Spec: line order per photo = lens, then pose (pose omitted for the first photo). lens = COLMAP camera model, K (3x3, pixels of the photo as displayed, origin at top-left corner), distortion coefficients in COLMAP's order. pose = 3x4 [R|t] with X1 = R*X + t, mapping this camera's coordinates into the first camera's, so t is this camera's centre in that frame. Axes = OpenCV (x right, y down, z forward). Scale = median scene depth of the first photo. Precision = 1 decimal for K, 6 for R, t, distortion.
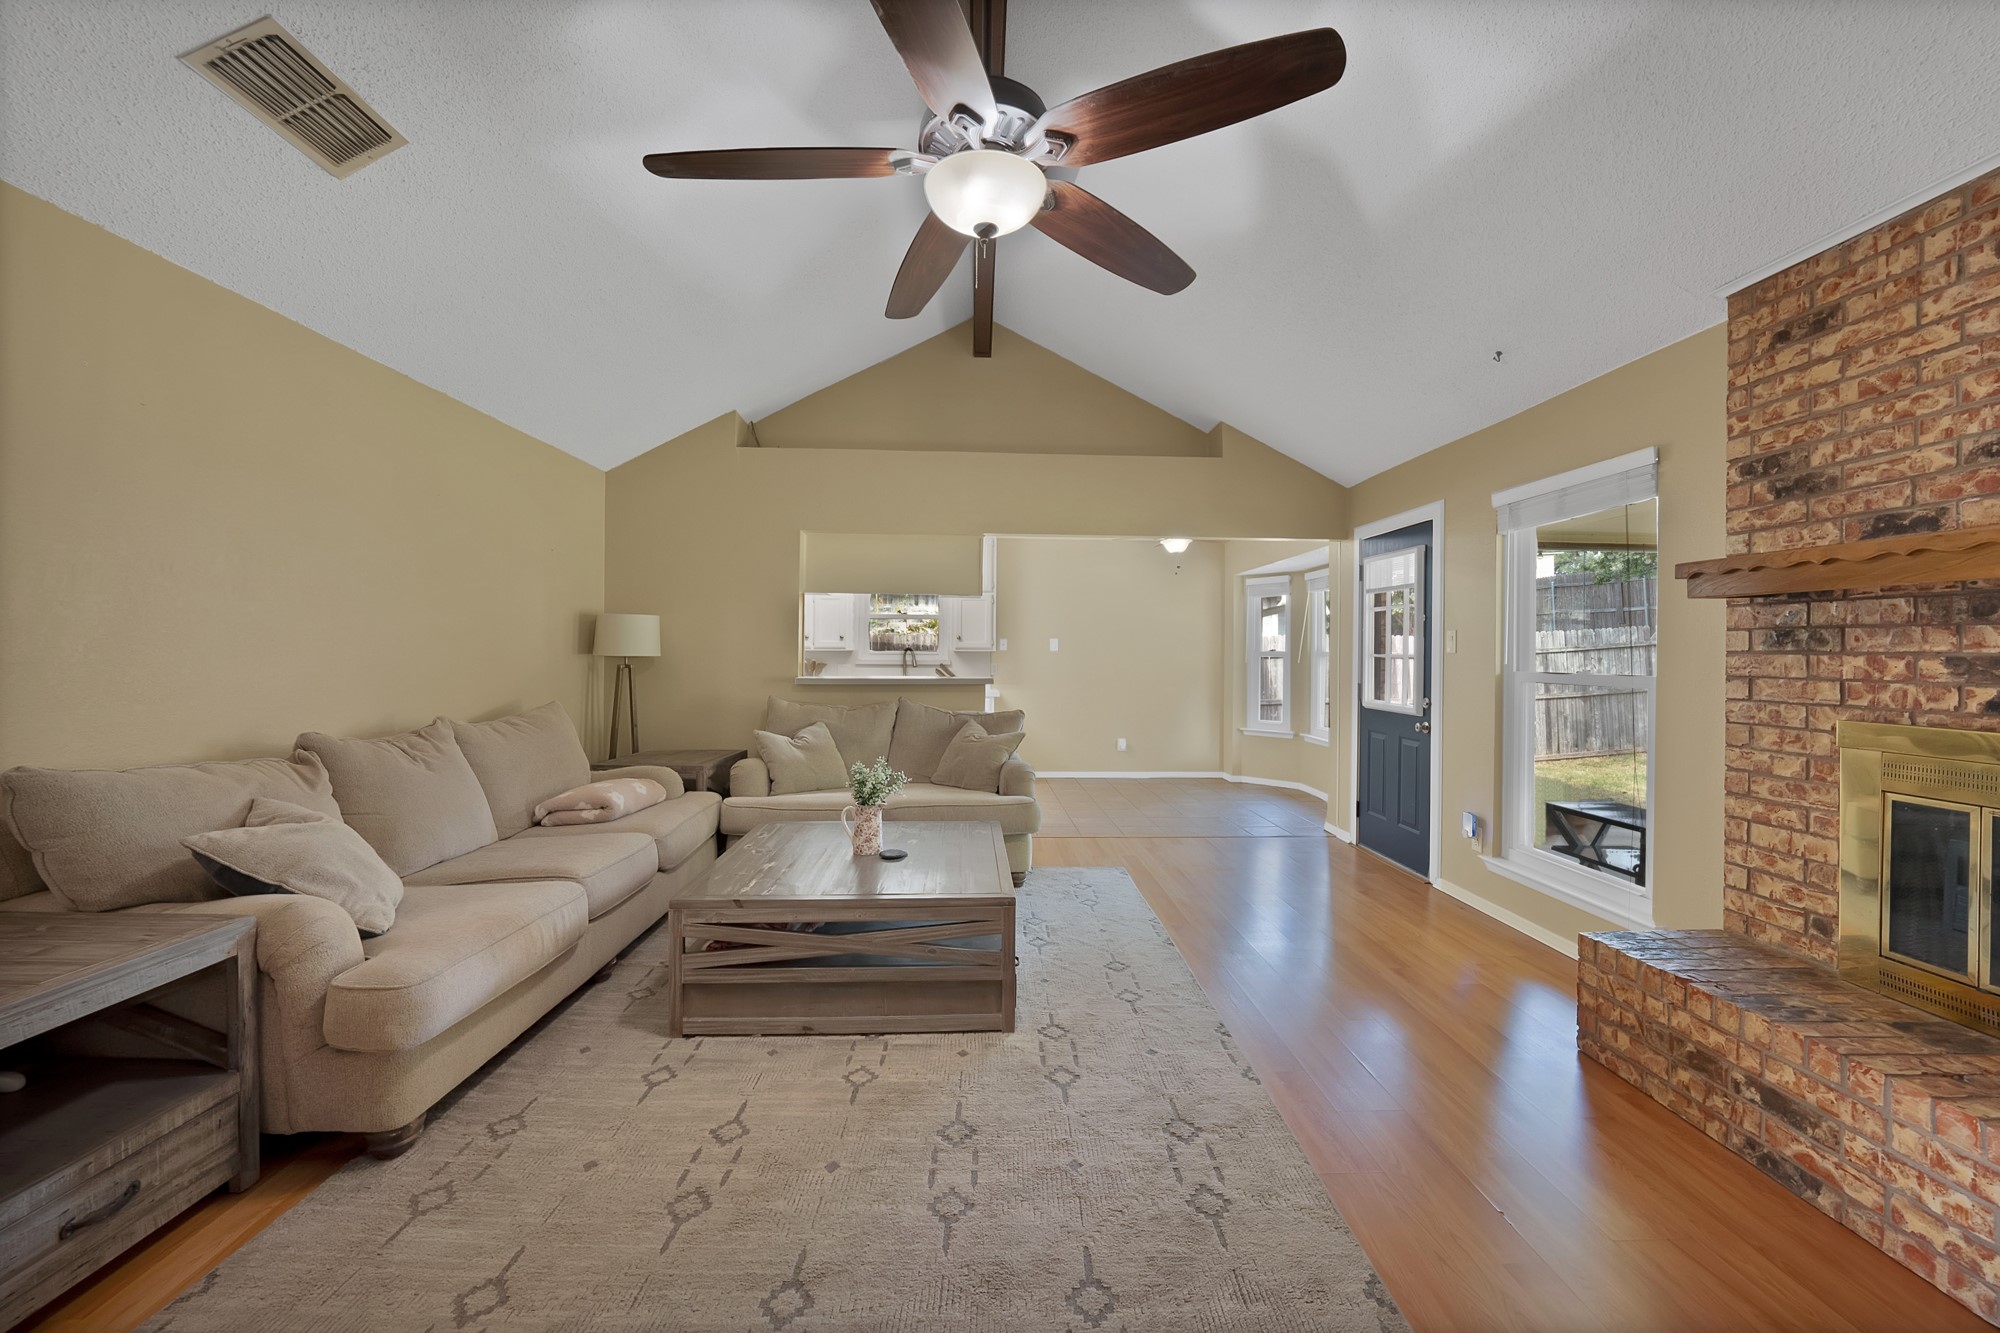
lens RADIAL K [[750.3, 0, 1010.5], [0, 750.3, 655.9], [0, 0, 1]] dist [-0.025607, 0.006546]
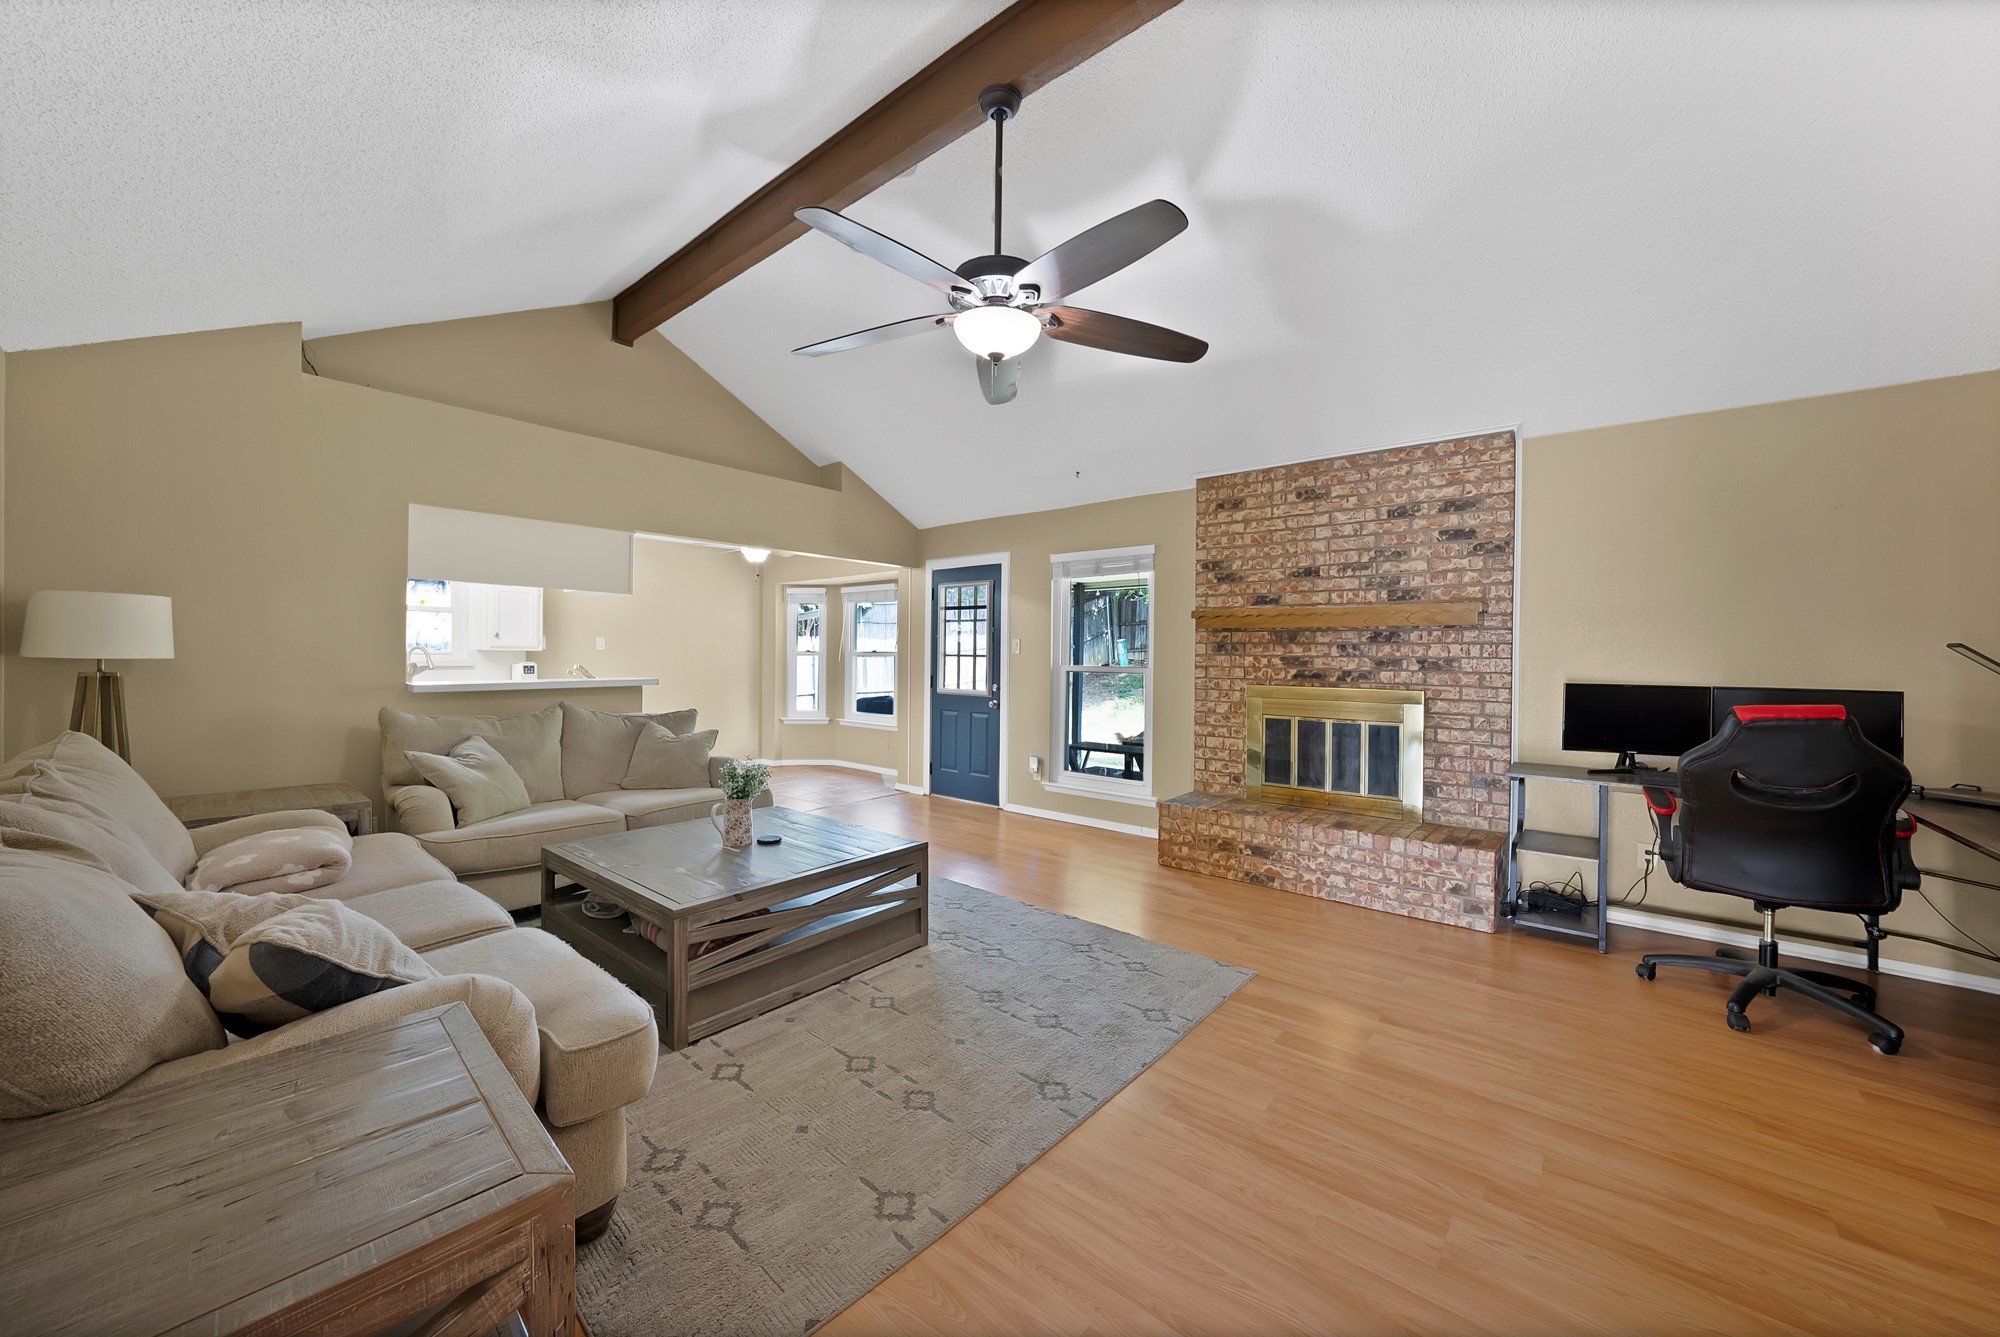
lens RADIAL K [[714.8, 0, 994.1], [0, 714.8, 660.6], [0, 0, 1]] dist [-0.030353, 0.007139]
pose [[0.680606, -0.006897, 0.732618, -0.910904], [-0.000056, 0.999955, 0.009465, -0.007023], [-0.732650, -0.006483, 0.680575, 0.074330]]
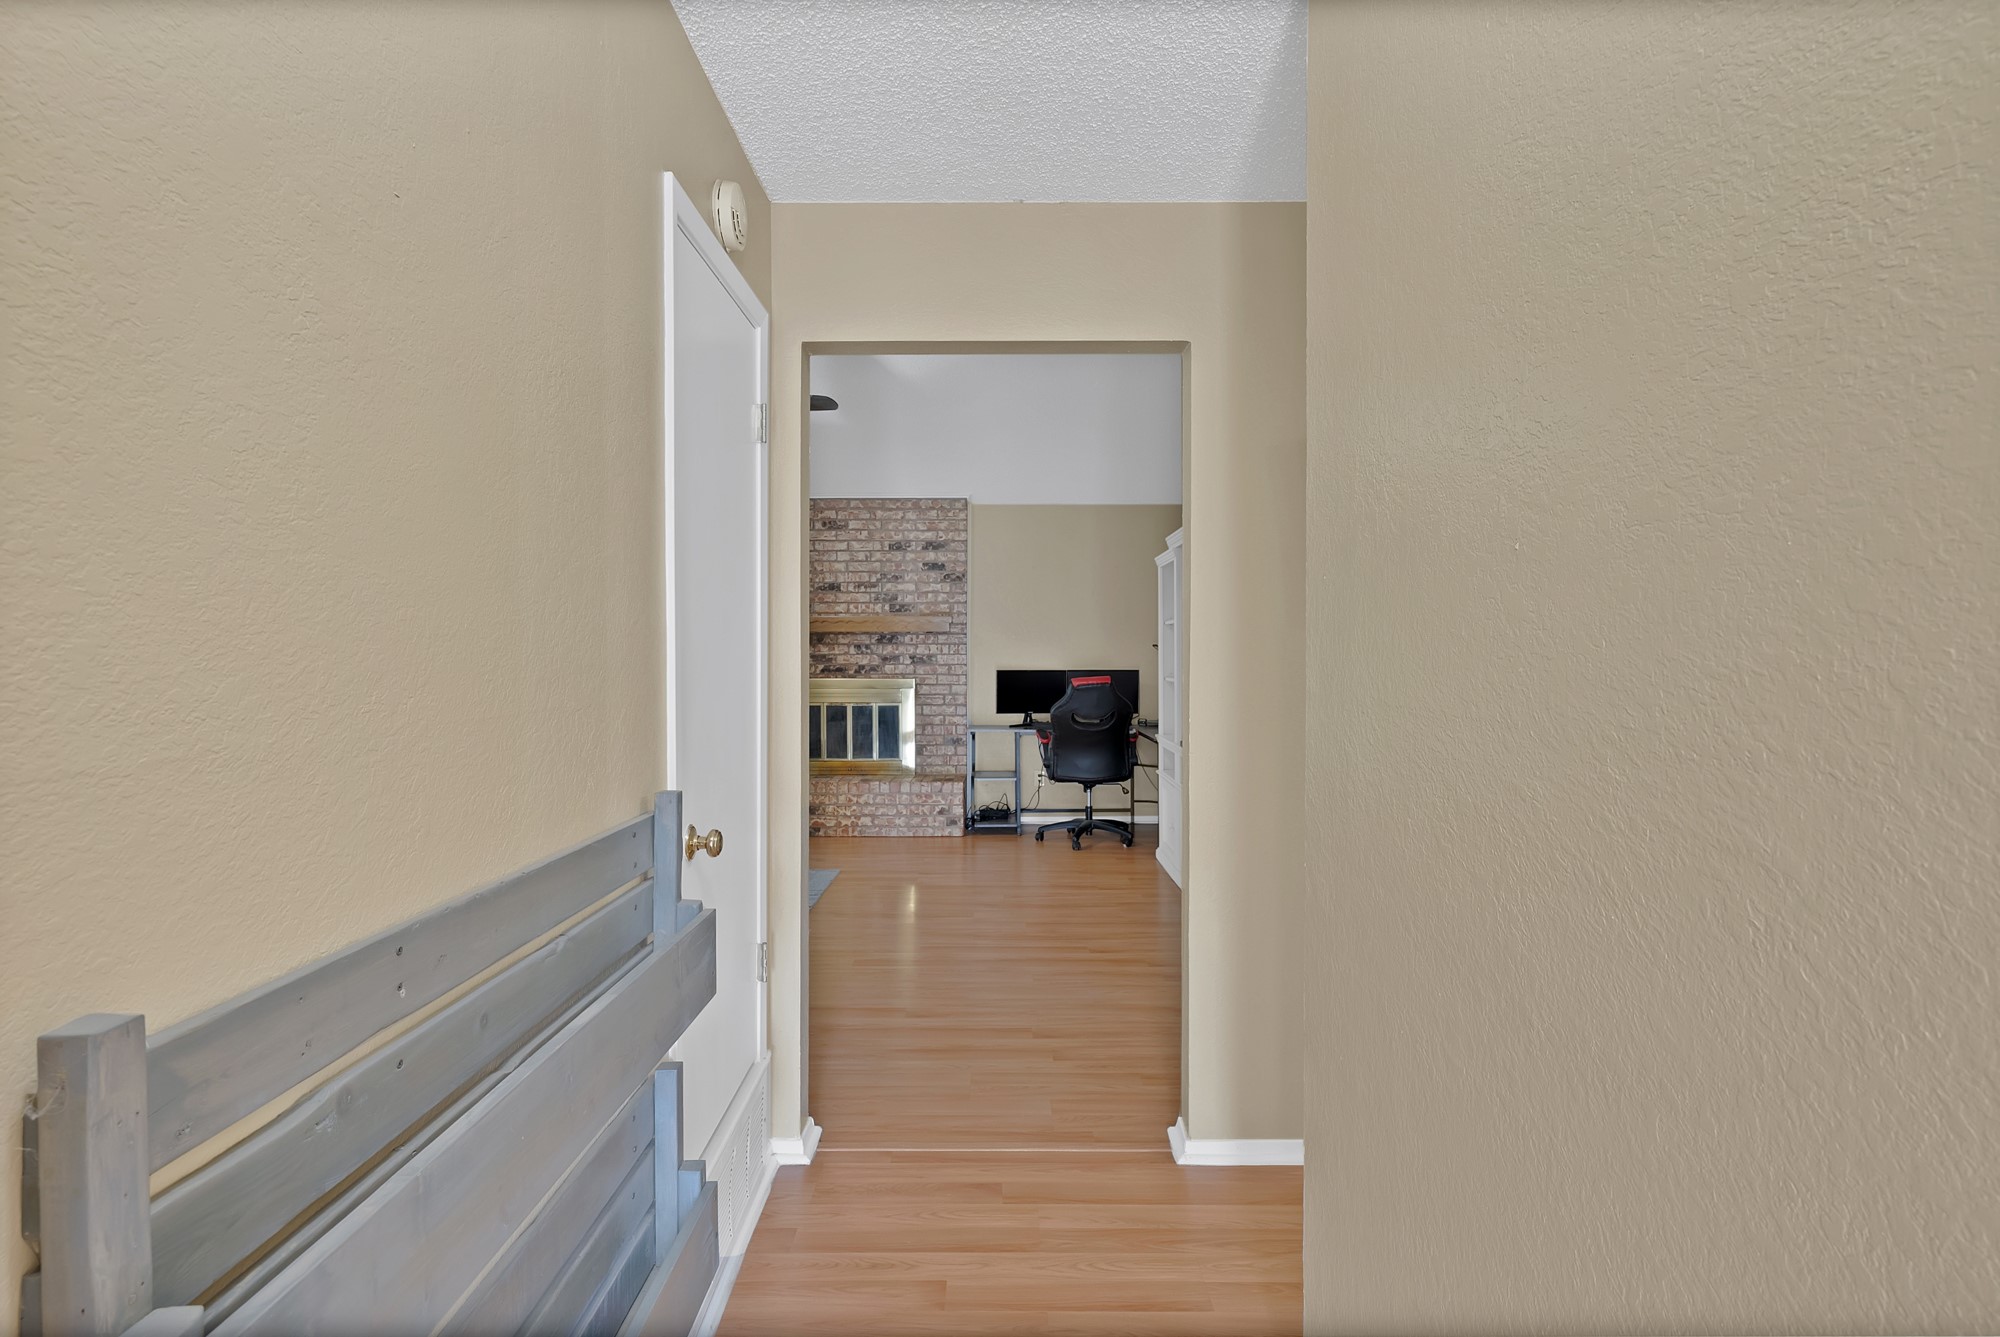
lens RADIAL K [[994.0, 0, 995.5], [0, 994.0, 655.6], [0, 0, 1]] dist [-0.000789, -0.000007]
pose [[0.043927, -0.011004, 0.998974, -2.255066], [0.006531, 0.999921, 0.010727, -0.028064], [-0.999013, 0.006053, 0.043995, 0.061819]]
